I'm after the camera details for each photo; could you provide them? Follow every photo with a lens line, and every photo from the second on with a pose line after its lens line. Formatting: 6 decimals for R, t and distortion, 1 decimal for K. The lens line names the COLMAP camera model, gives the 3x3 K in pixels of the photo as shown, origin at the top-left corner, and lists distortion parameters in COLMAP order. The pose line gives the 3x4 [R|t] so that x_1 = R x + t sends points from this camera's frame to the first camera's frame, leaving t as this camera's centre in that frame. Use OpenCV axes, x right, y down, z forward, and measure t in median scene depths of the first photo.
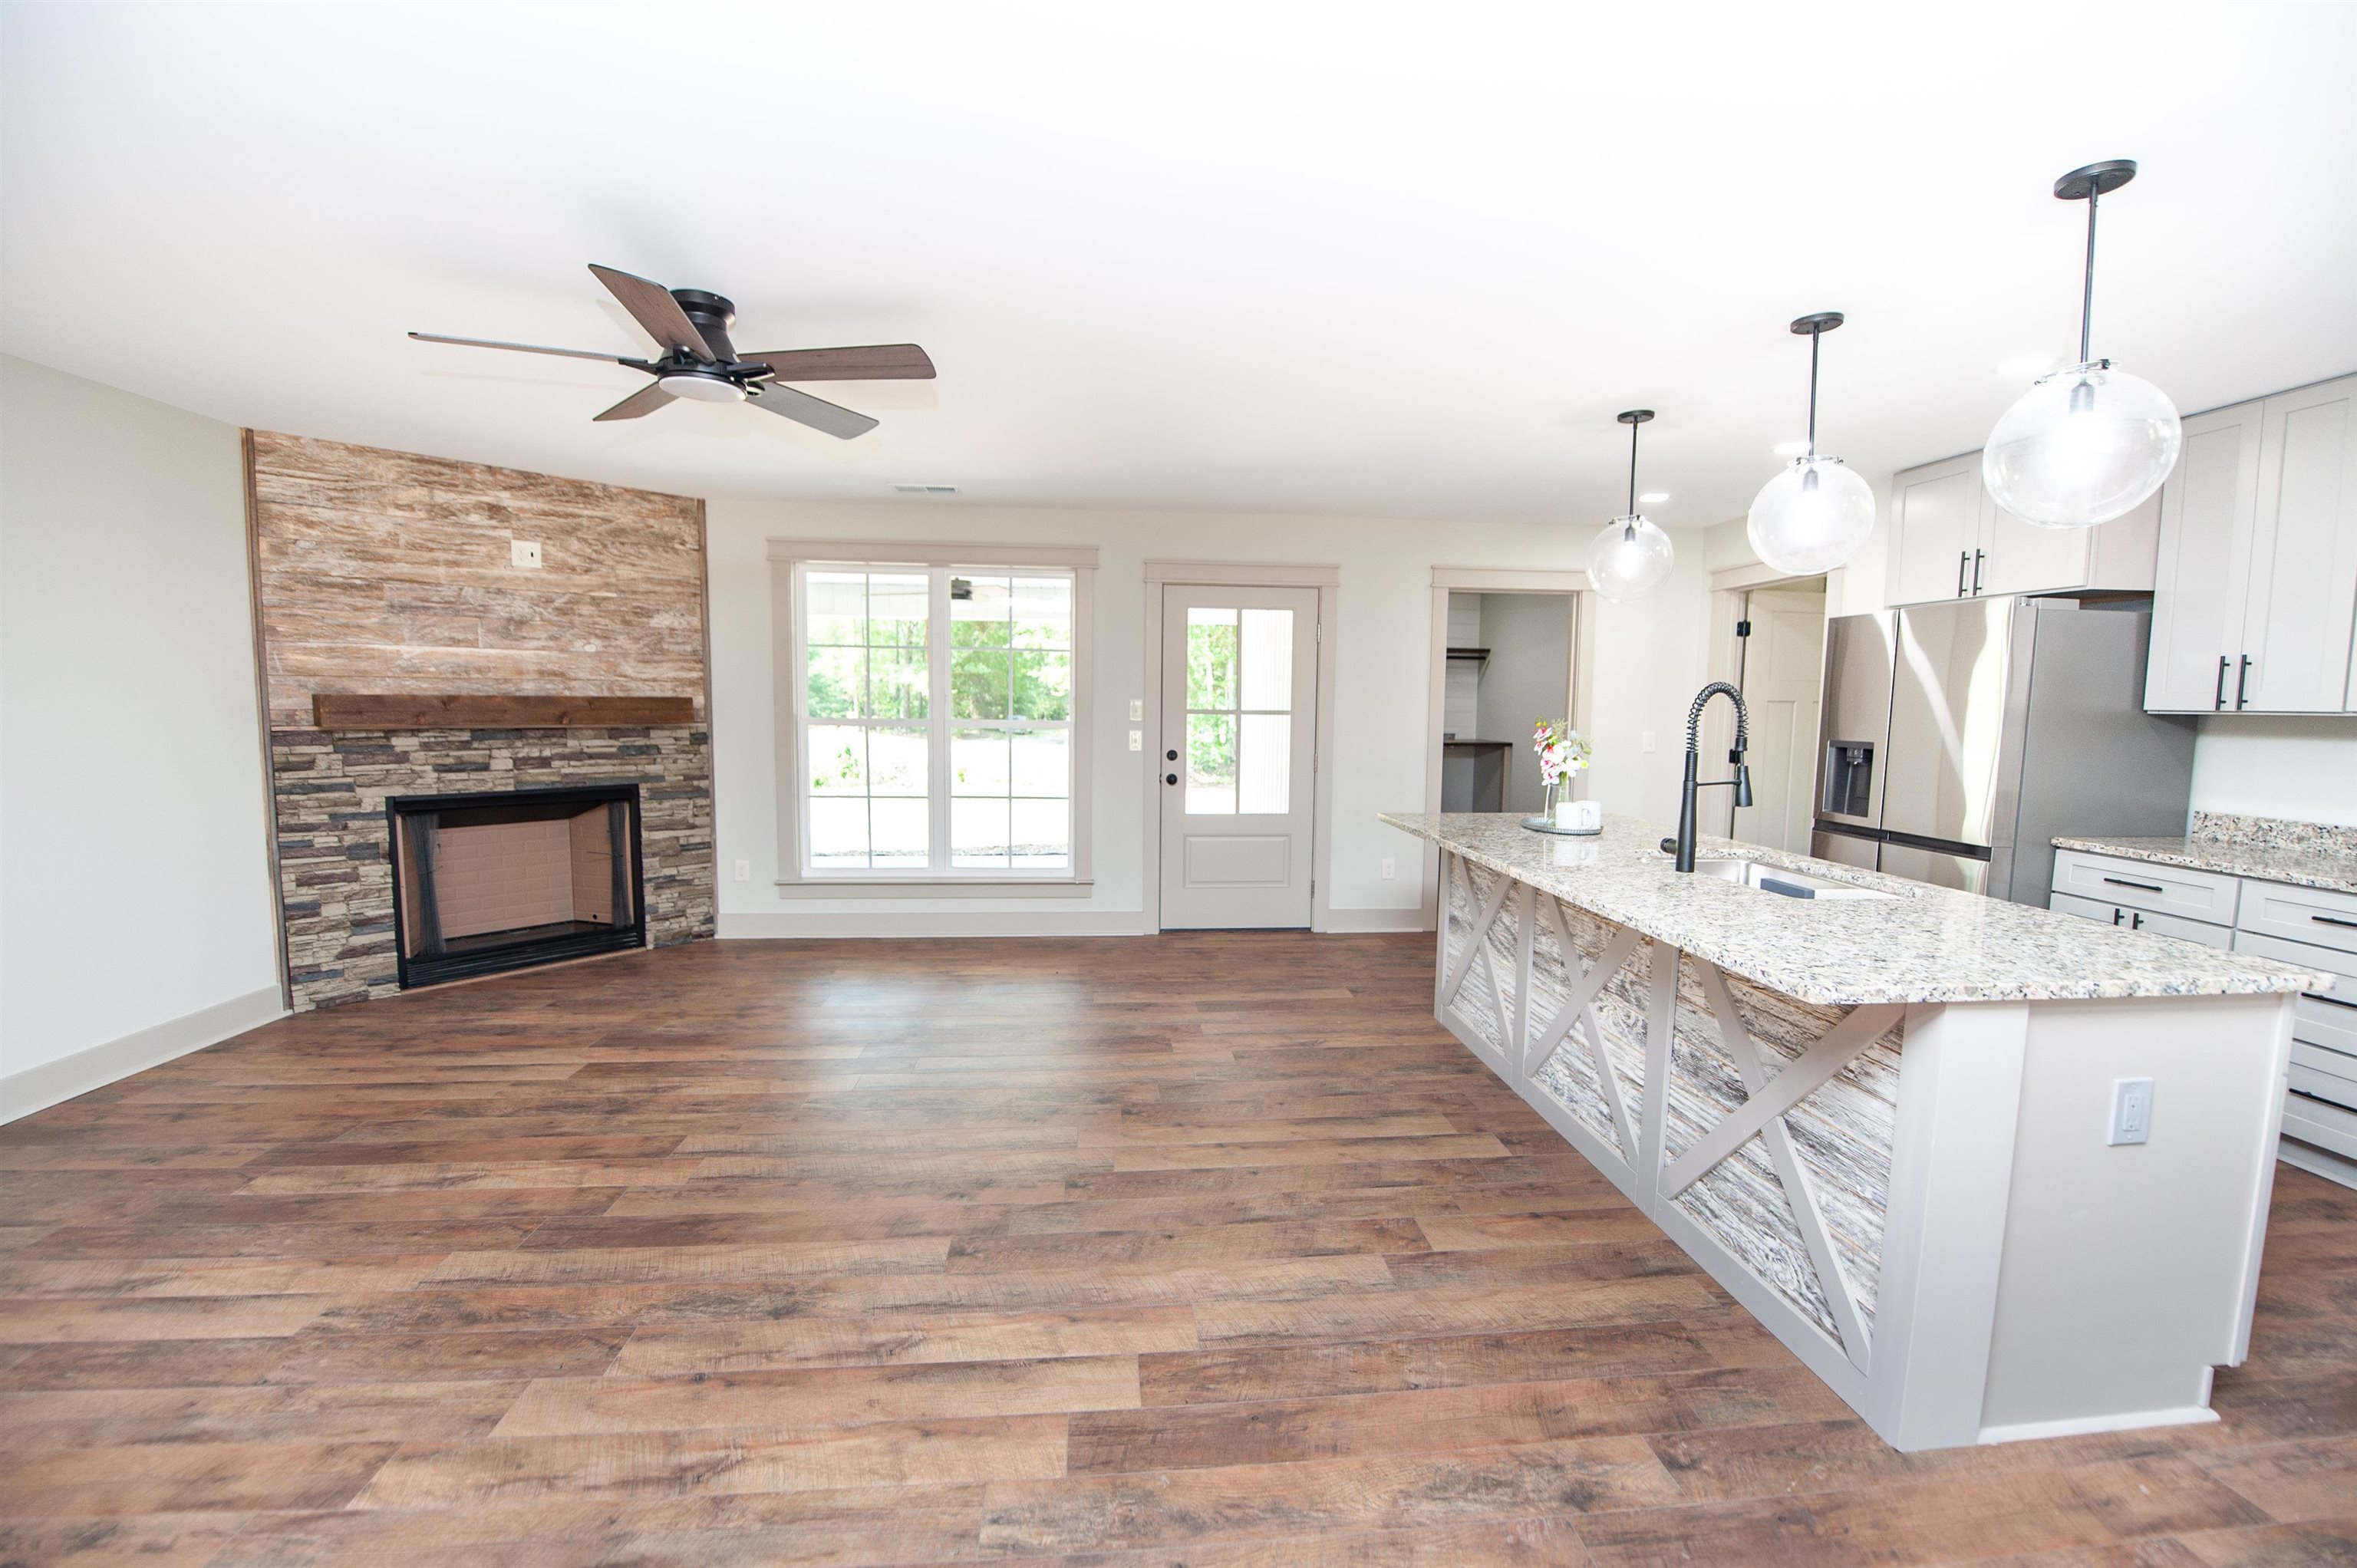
lens RADIAL K [[945.7, 0, 1176.0], [0, 945.7, 791.2], [0, 0, 1]] dist [-0.018706, -0.002110]
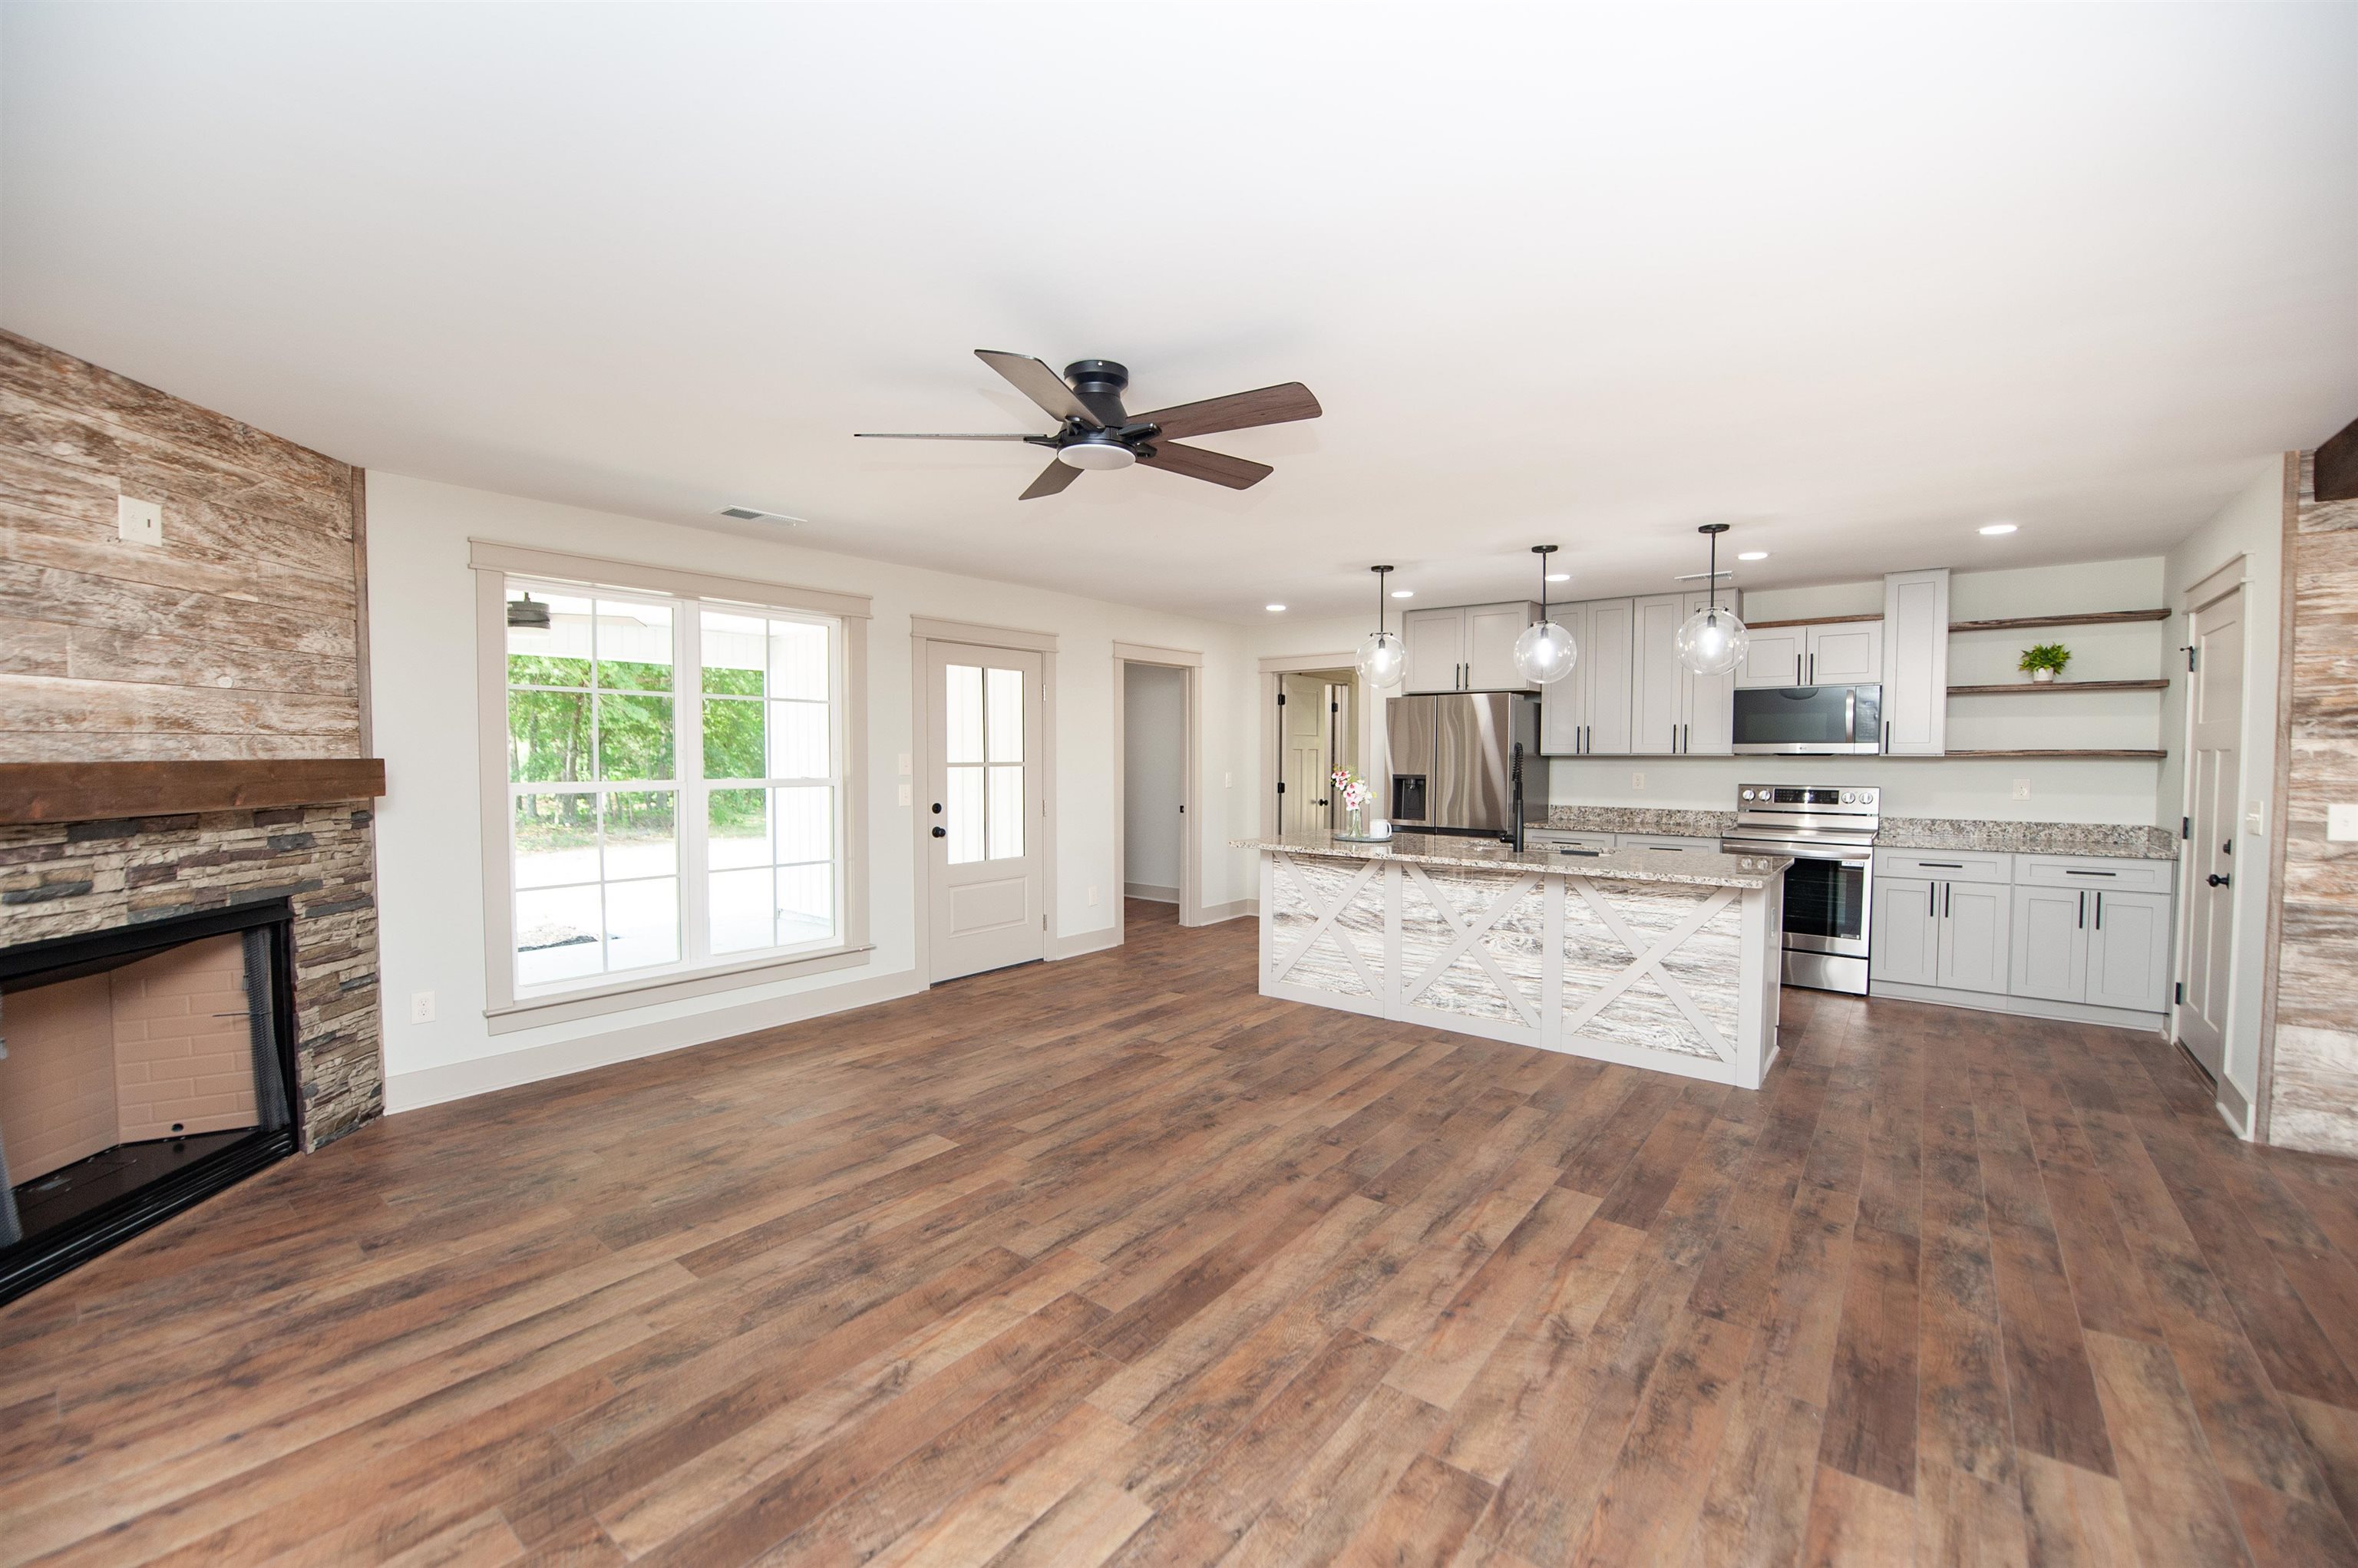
lens RADIAL K [[946.1, 0, 1175.9], [0, 946.1, 786.7], [0, 0, 1]] dist [-0.018706, -0.002110]
pose [[0.694638, -0.037582, 0.718377, -0.714165], [0.073585, 0.997108, -0.018989, -0.029839], [-0.715586, 0.066052, 0.695395, 0.152864]]
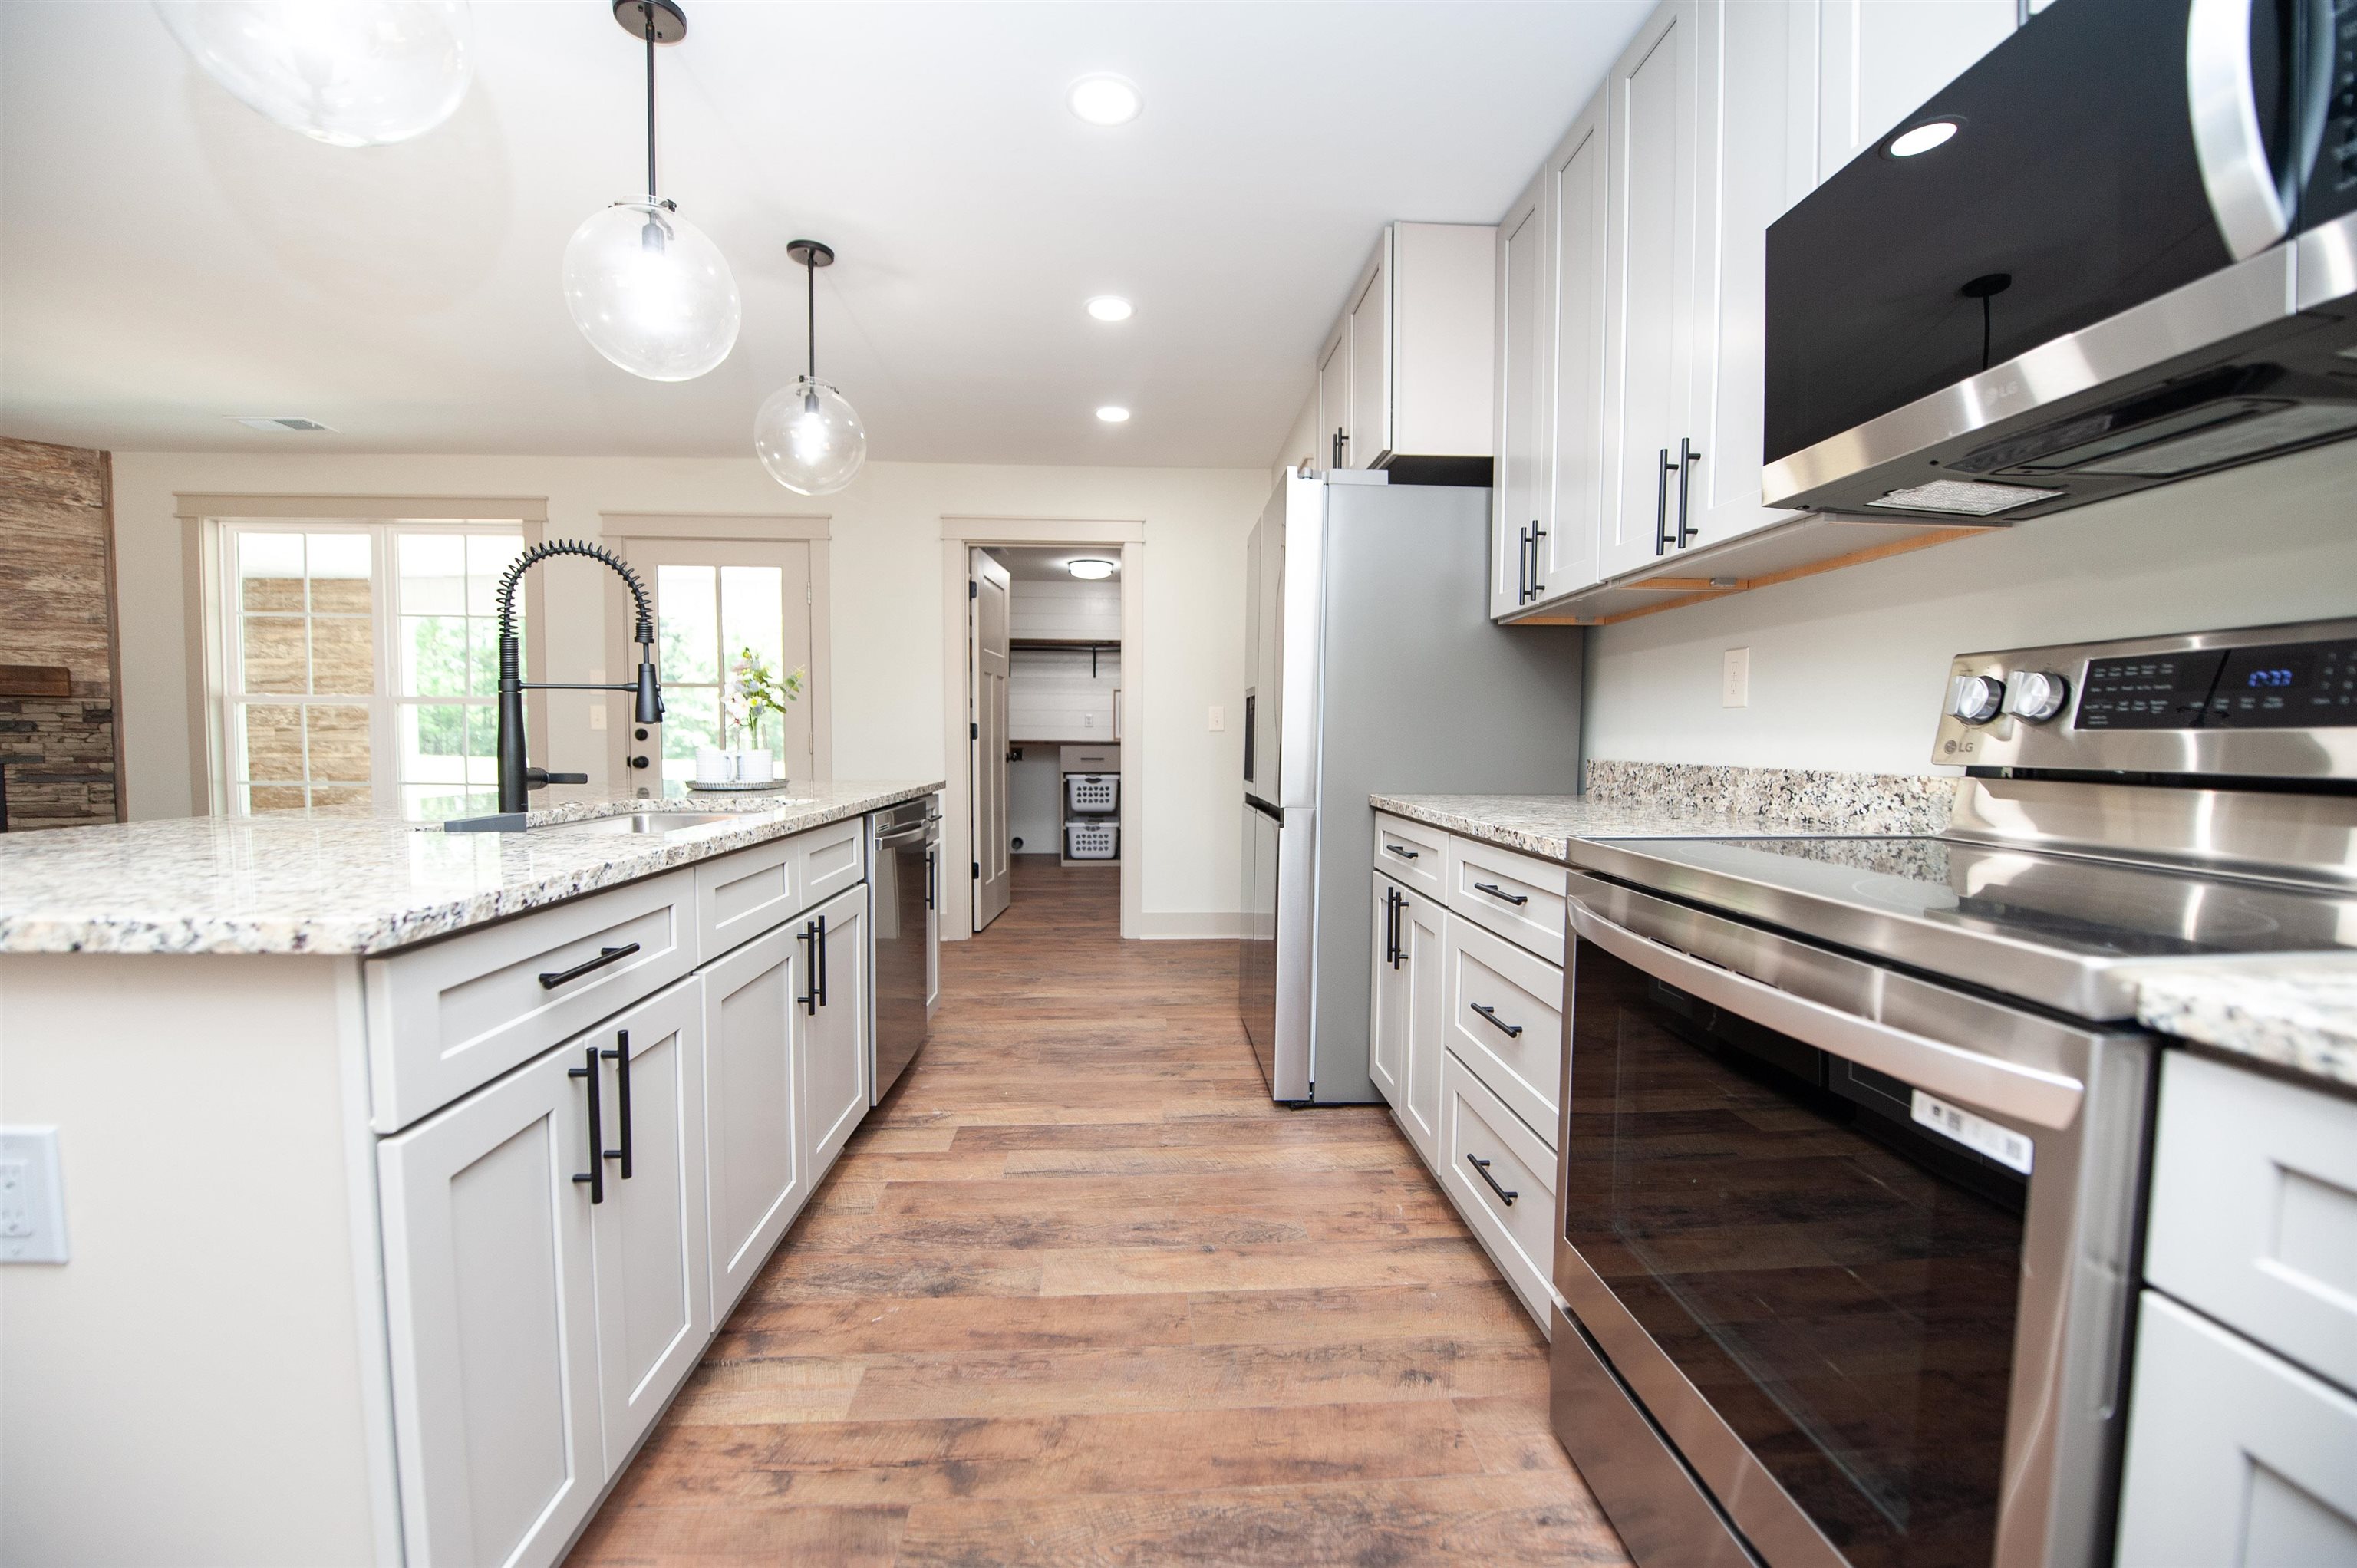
lens RADIAL K [[945.7, 0, 1176.8], [0, 945.7, 791.5], [0, 0, 1]] dist [-0.018706, -0.002110]
pose [[0.999495, -0.003125, -0.031637, 0.669130], [0.001920, 0.999273, -0.038063, 0.062302], [0.031733, 0.037983, 0.998774, 0.205891]]
